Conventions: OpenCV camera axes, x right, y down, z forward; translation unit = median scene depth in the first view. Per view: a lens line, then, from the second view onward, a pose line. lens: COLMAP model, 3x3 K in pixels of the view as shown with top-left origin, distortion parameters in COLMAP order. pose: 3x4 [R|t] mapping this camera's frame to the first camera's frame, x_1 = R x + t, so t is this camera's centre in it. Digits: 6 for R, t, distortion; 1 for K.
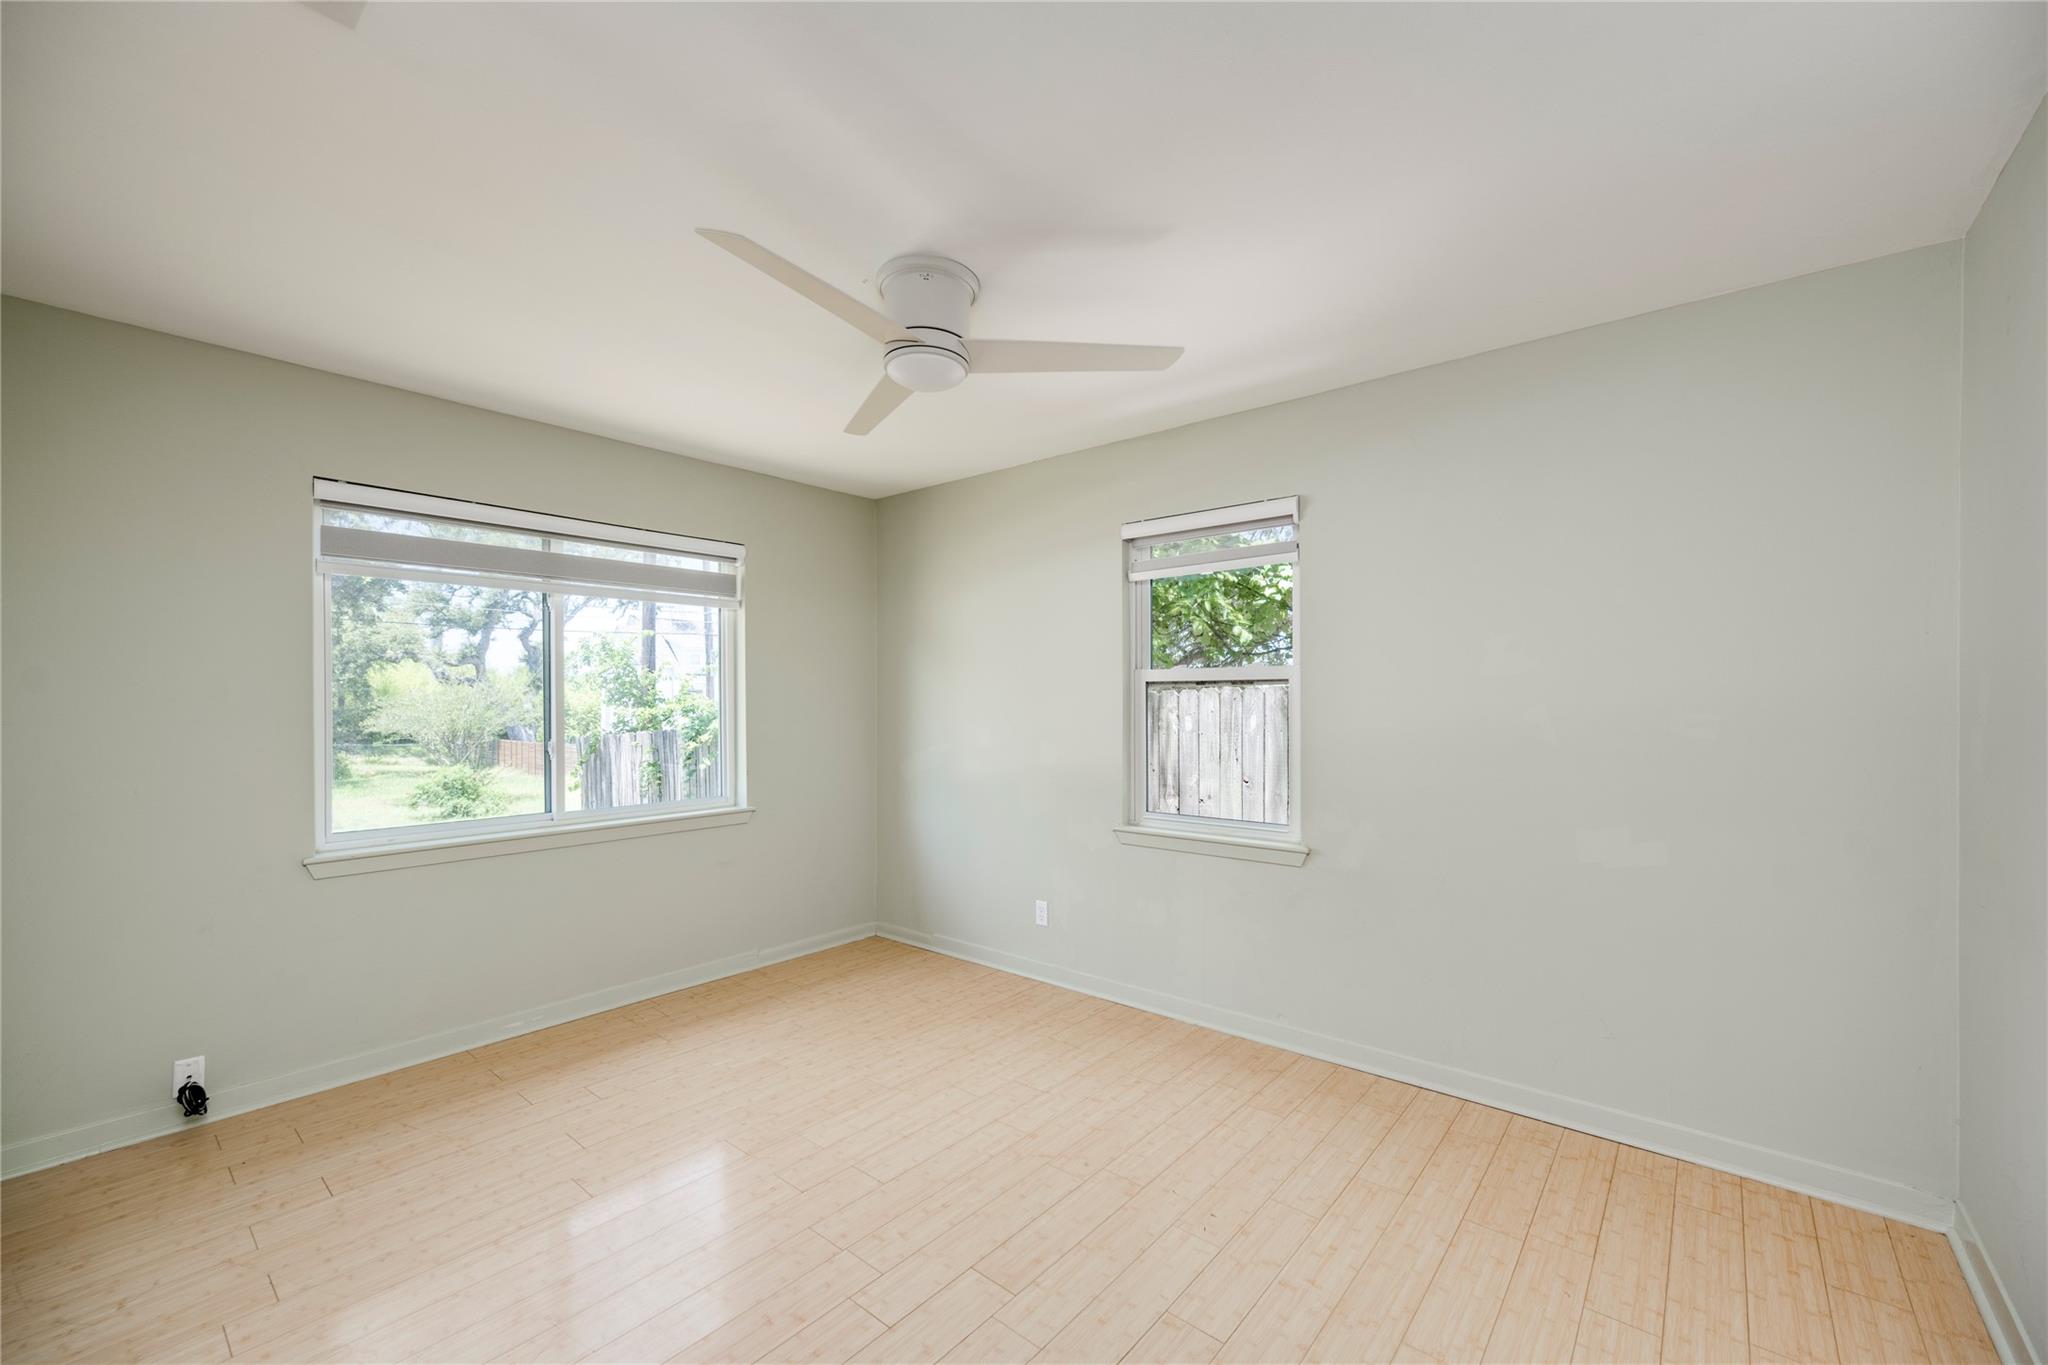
lens RADIAL K [[809.1, 0, 1041.9], [0, 809.1, 692.5], [0, 0, 1]] dist [-0.000649, -0.000045]
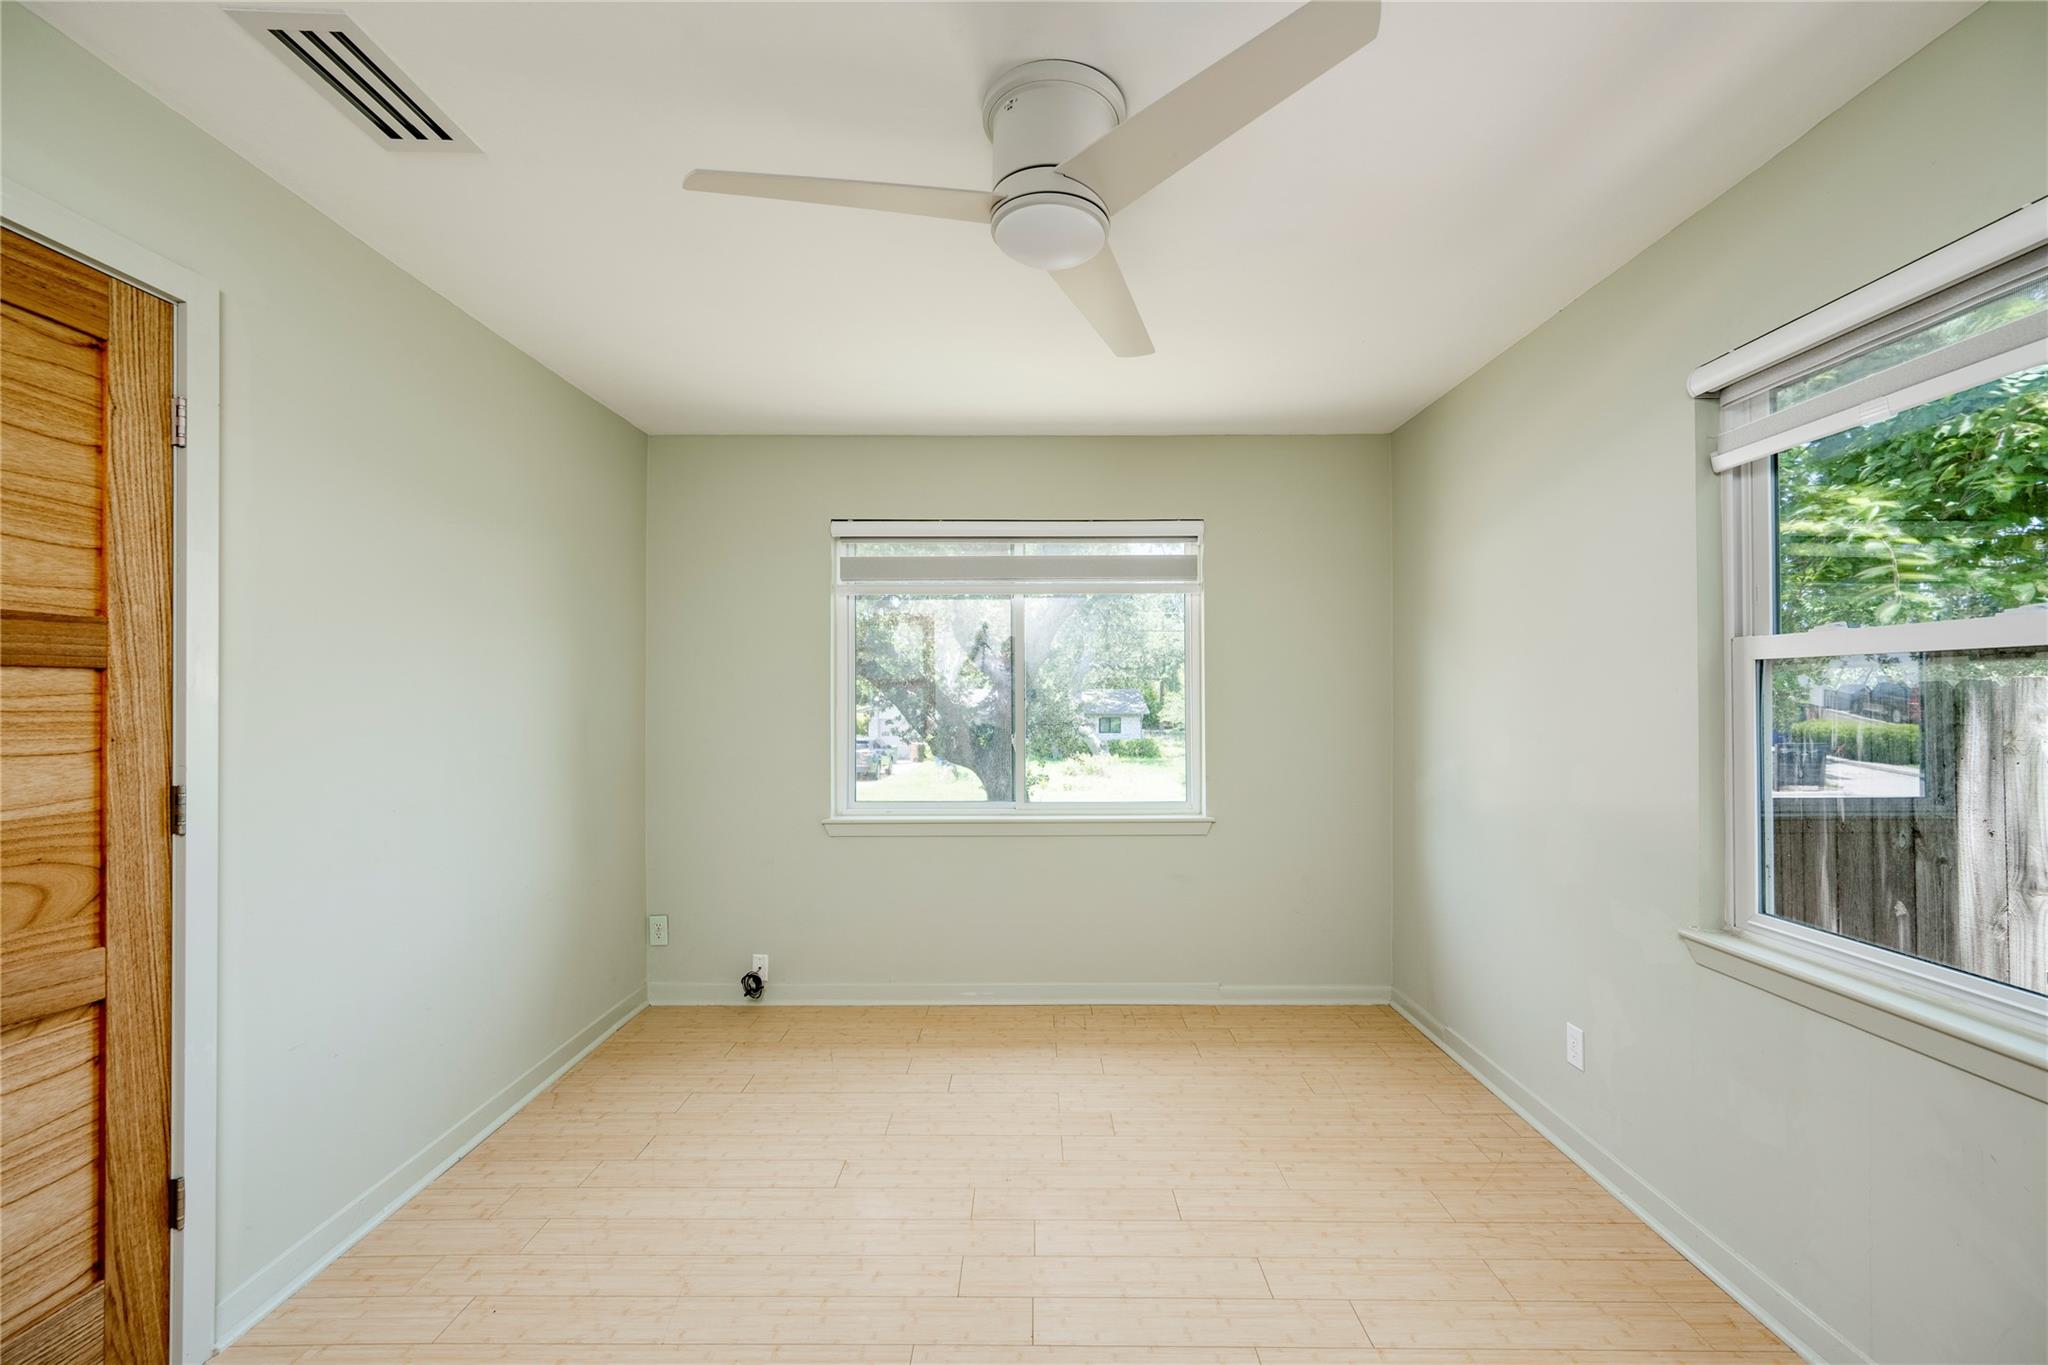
lens RADIAL K [[841.0, 0, 1024.0], [0, 841.0, 682.5], [0, 0, 1]] dist [0.001322, 0.000137]
pose [[0.639752, -0.011744, -0.768491, 0.241313], [0.006577, 0.999930, -0.009805, 0.003521], [0.768553, 0.001218, 0.639785, 0.298624]]
